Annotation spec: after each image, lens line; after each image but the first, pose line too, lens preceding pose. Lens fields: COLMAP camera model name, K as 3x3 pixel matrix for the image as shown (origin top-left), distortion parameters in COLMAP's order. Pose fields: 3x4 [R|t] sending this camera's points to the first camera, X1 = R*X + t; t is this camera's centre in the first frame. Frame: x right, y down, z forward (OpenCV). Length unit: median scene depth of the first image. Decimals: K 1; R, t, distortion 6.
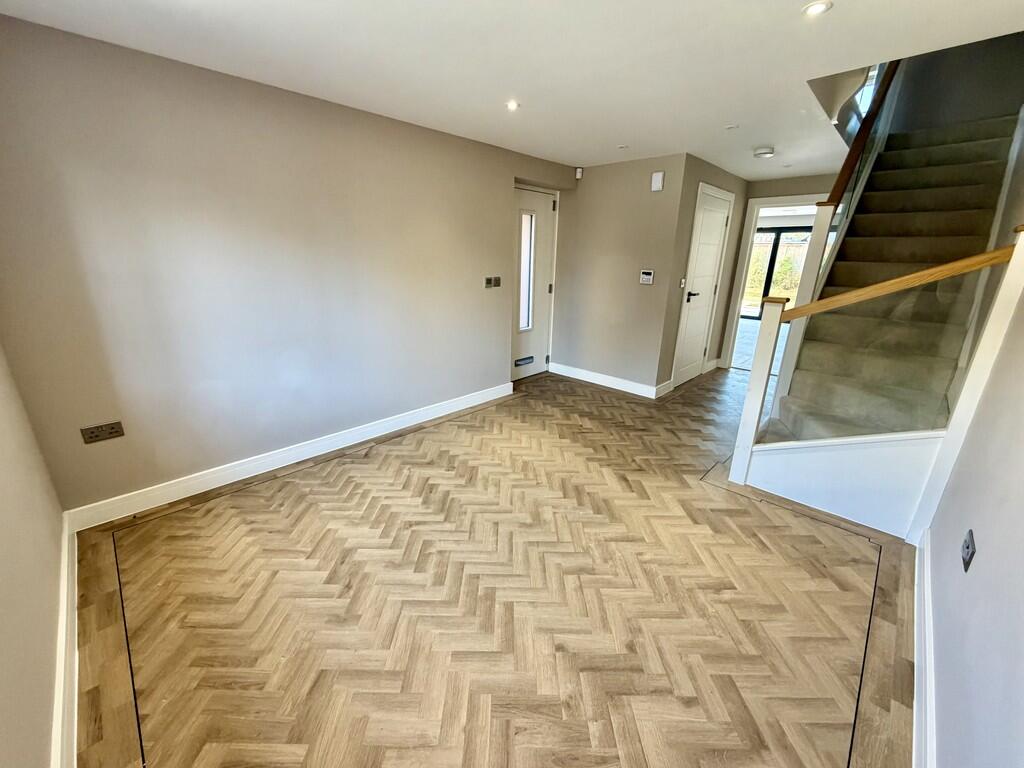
lens RADIAL K [[407.1, 0, 510.4], [0, 407.1, 385.8], [0, 0, 1]] dist [-0.001345, -0.000412]
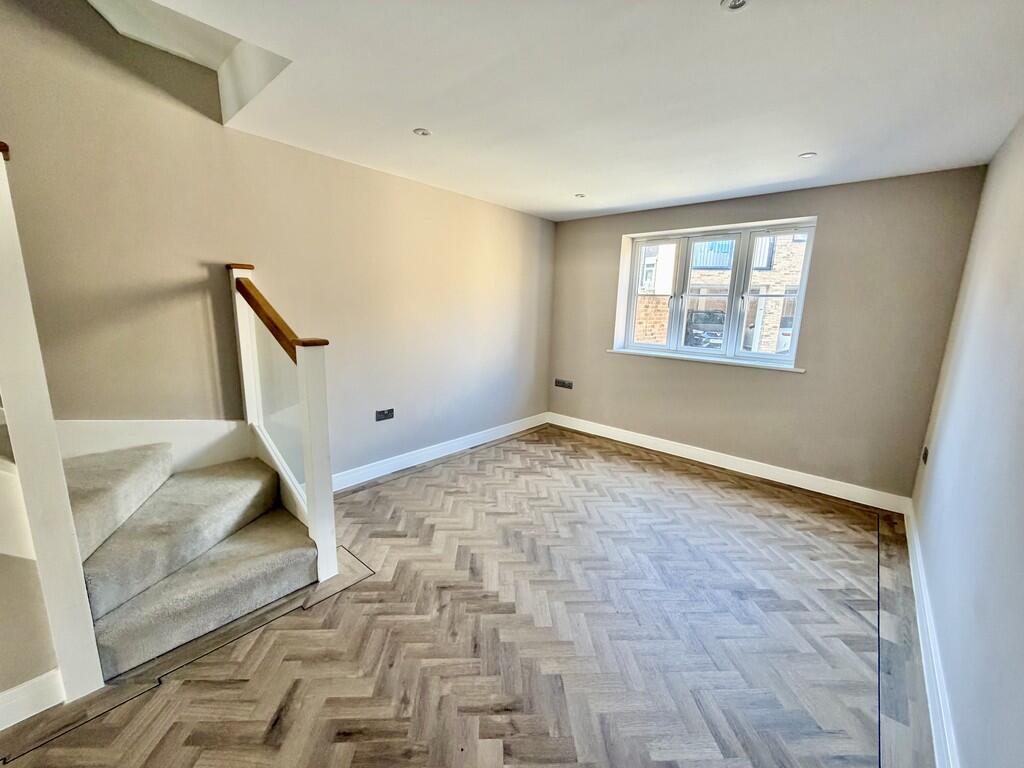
lens RADIAL K [[407.1, 0, 511.3], [0, 407.1, 385.4], [0, 0, 1]] dist [-0.001345, -0.000412]
pose [[-0.997919, -0.033534, -0.055074, 0.308998], [-0.056129, 0.872157, 0.485996, -0.556022], [0.031736, 0.488076, -0.872224, 1.777568]]
